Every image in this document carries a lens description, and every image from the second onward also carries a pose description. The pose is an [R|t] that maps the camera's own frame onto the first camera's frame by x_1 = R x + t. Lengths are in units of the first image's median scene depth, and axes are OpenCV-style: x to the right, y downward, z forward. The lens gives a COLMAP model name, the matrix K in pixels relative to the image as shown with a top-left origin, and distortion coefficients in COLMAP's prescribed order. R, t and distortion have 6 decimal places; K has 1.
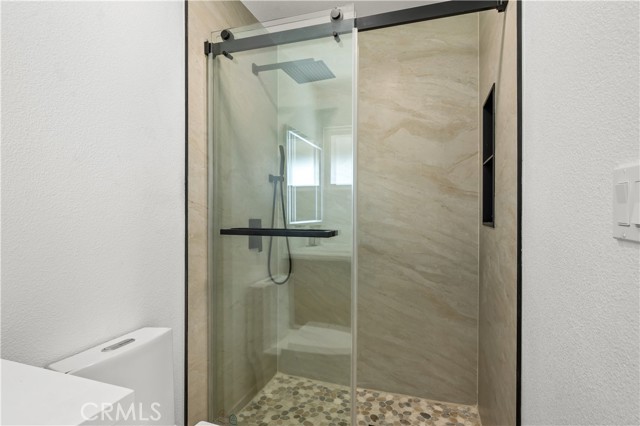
lens RADIAL K [[330.0, 0, 320.4], [0, 330.0, 215.3], [0, 0, 1]] dist [-0.003874, -0.000802]
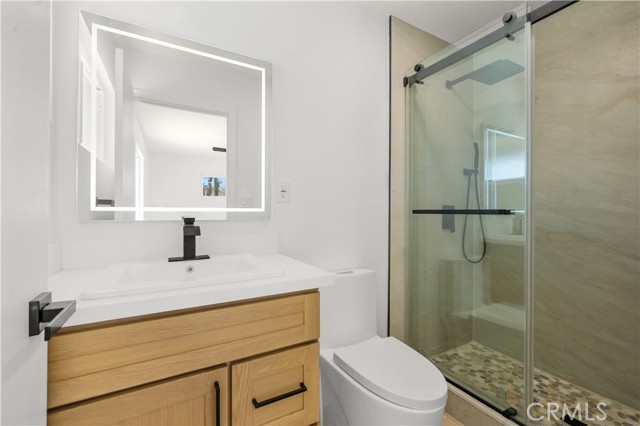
lens RADIAL K [[269.6, 0, 318.7], [0, 269.6, 210.6], [0, 0, 1]] dist [-0.002983, -0.000373]
pose [[0.744446, 0.001338, -0.667681, 0.116931], [-0.007805, 0.999947, -0.006698, 0.041752], [0.667637, 0.010198, 0.744417, -0.074118]]
